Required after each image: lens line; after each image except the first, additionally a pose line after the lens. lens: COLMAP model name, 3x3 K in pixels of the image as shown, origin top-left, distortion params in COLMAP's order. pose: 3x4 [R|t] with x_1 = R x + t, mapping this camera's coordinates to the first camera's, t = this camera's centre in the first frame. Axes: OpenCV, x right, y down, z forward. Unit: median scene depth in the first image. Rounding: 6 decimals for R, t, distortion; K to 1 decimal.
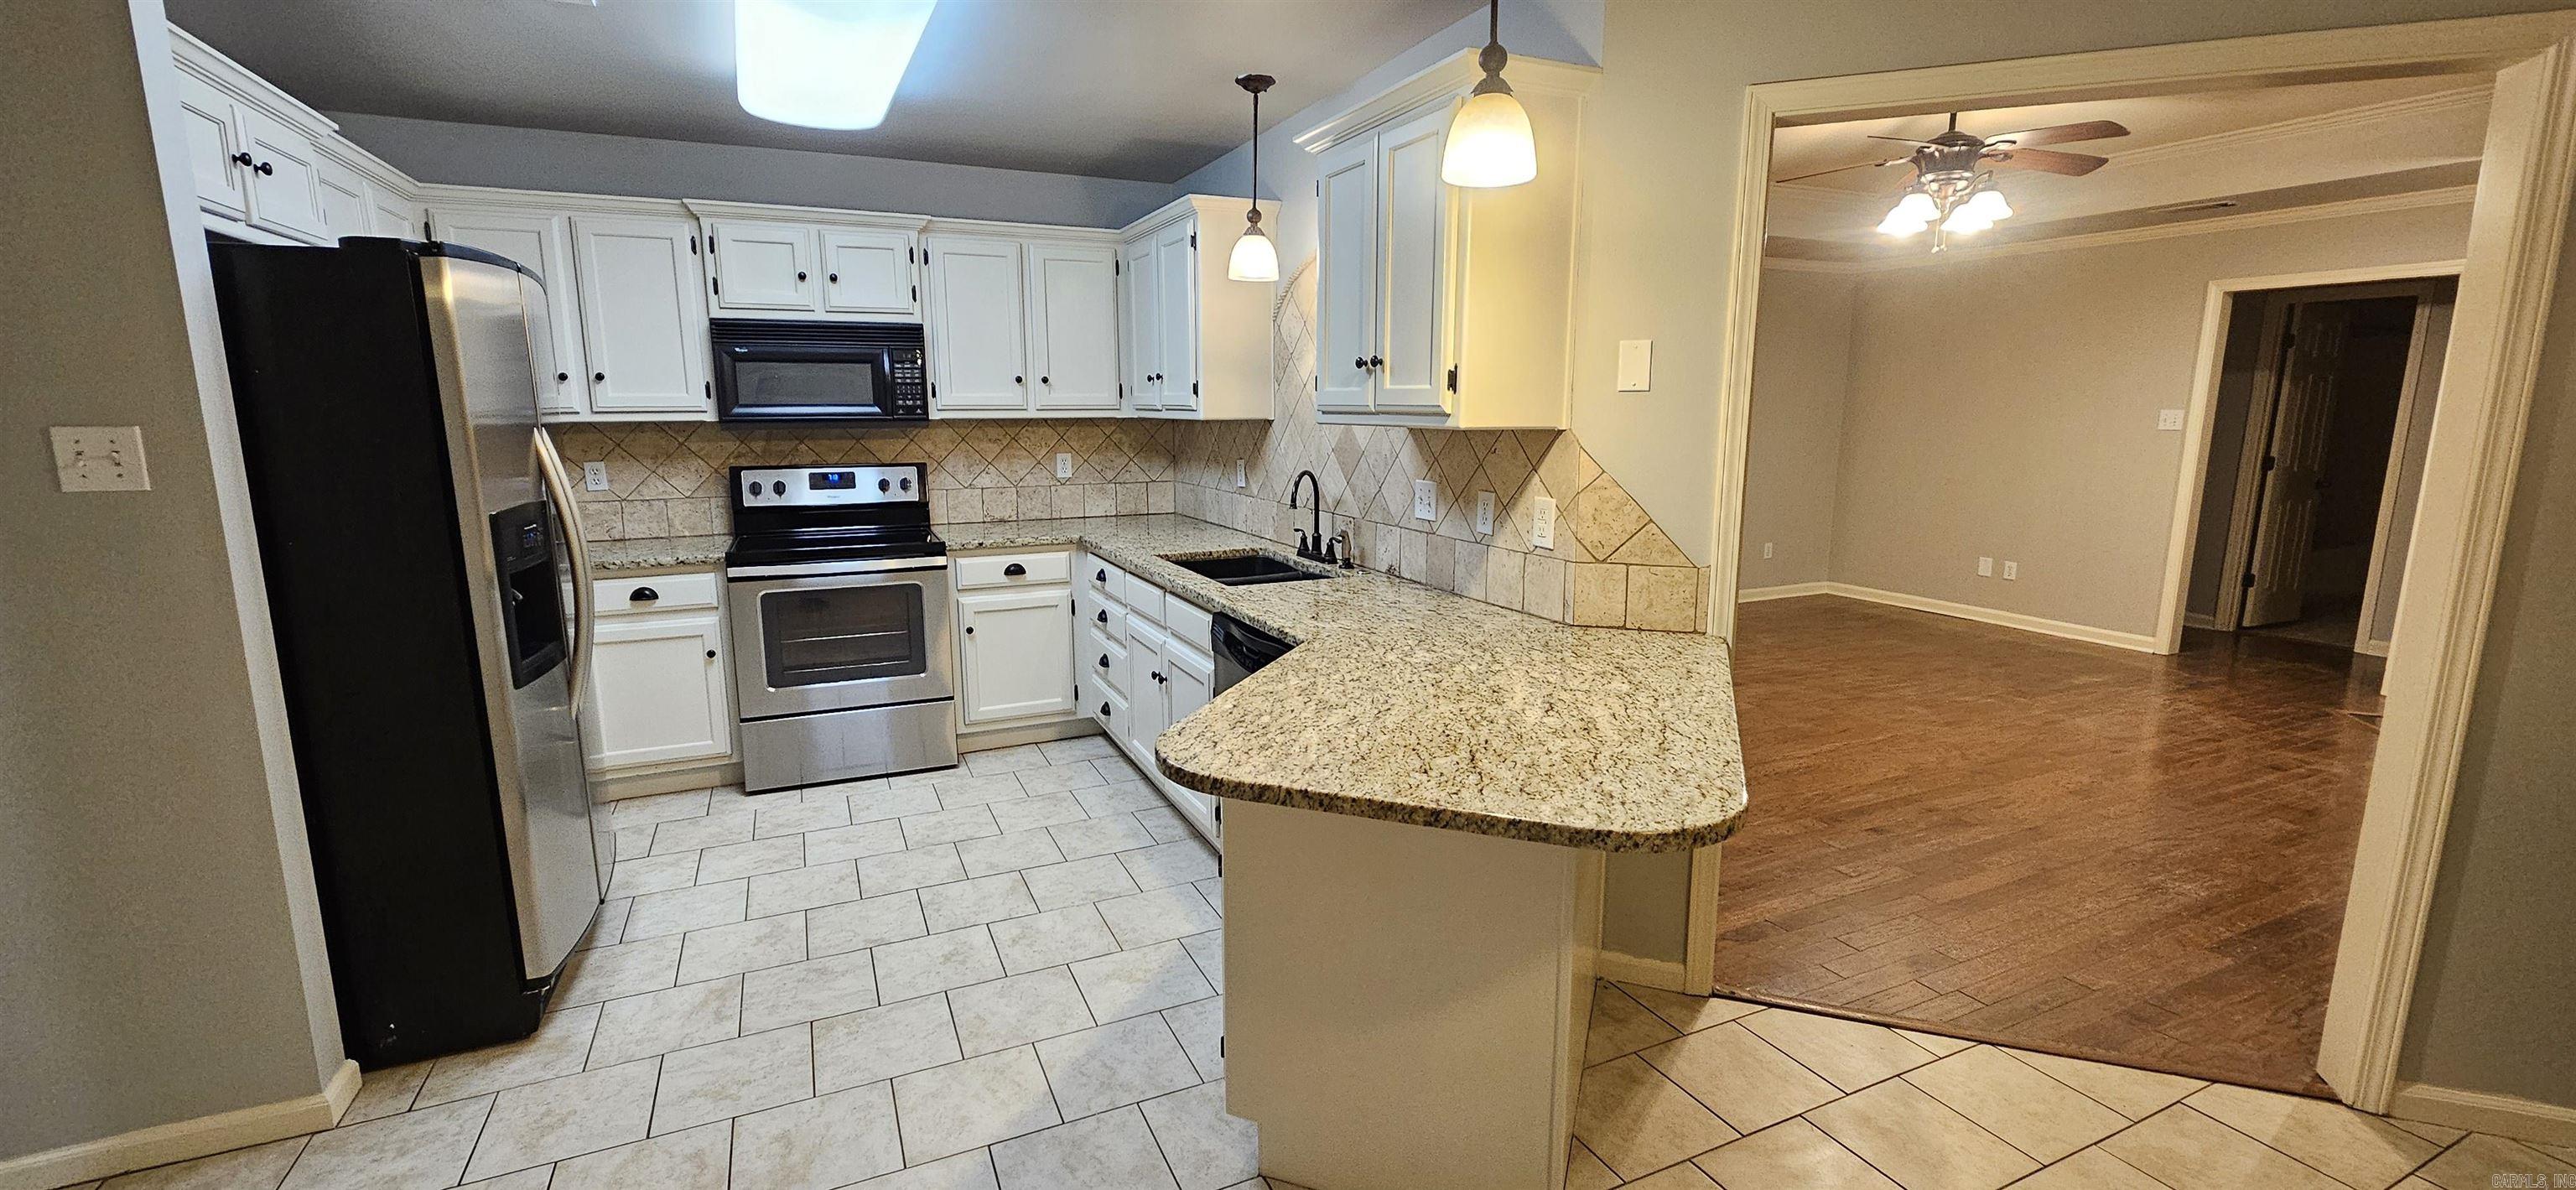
lens RADIAL K [[1055.3, 0, 1283.7], [0, 1055.3, 586.5], [0, 0, 1]] dist [0.001470, -0.000022]
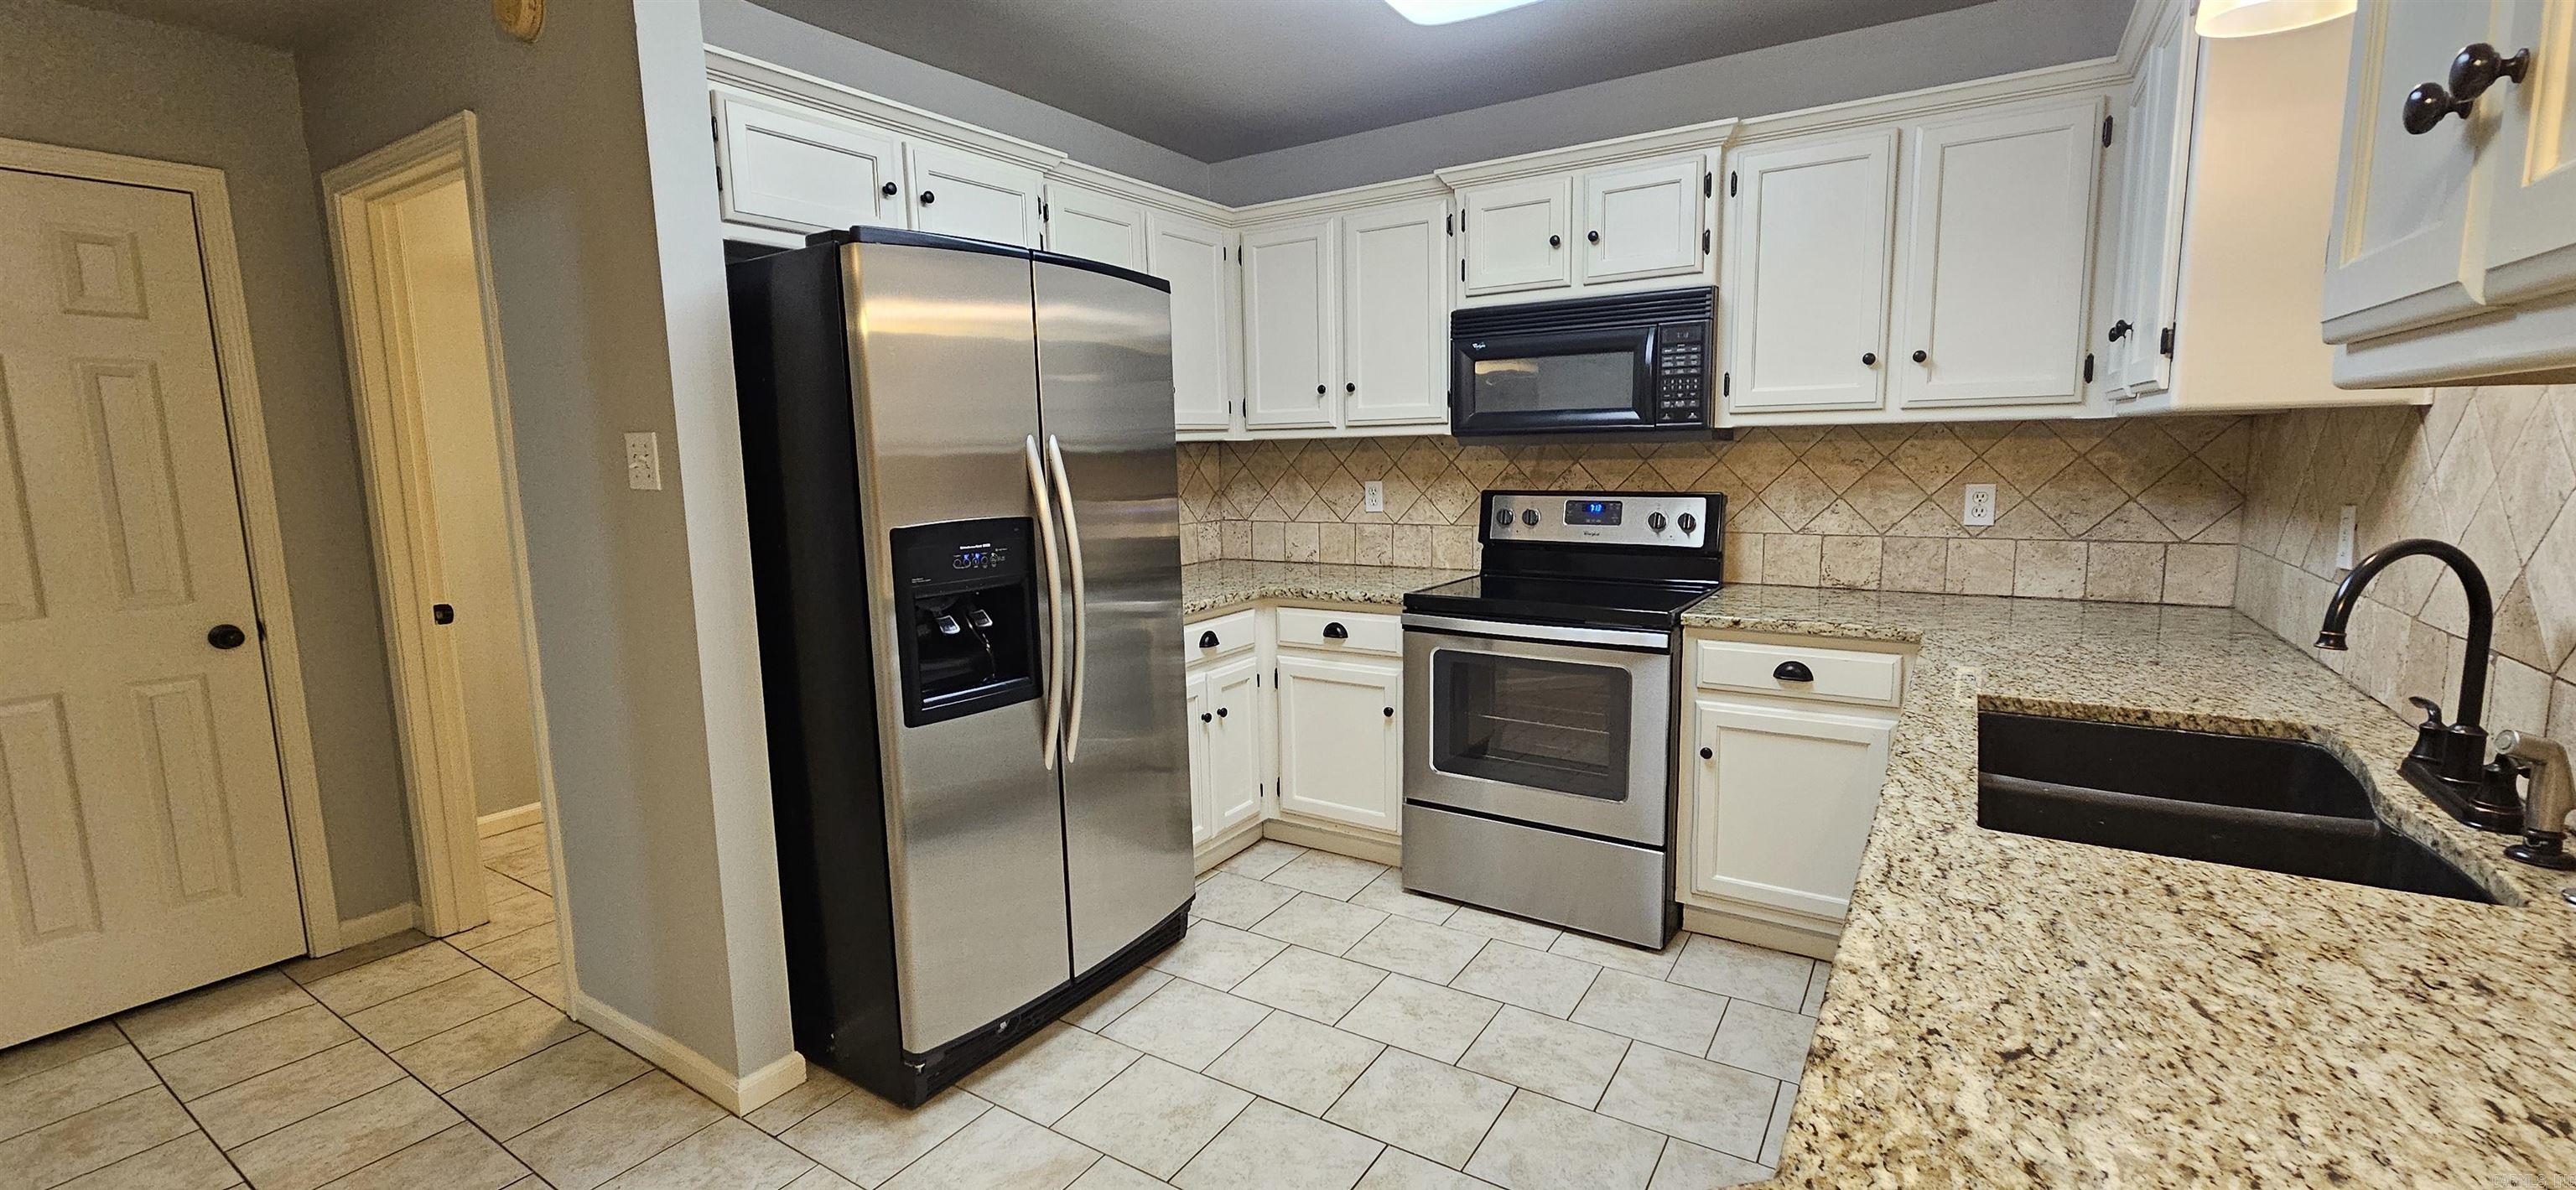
lens RADIAL K [[1055.3, 0, 1283.7], [0, 1055.3, 586.5], [0, 0, 1]] dist [0.001470, -0.000022]
pose [[0.535592, 0.102083, -0.838284, 0.093741], [-0.126916, 0.991122, 0.039607, -0.052005], [0.834885, 0.085179, 0.543794, 0.429058]]
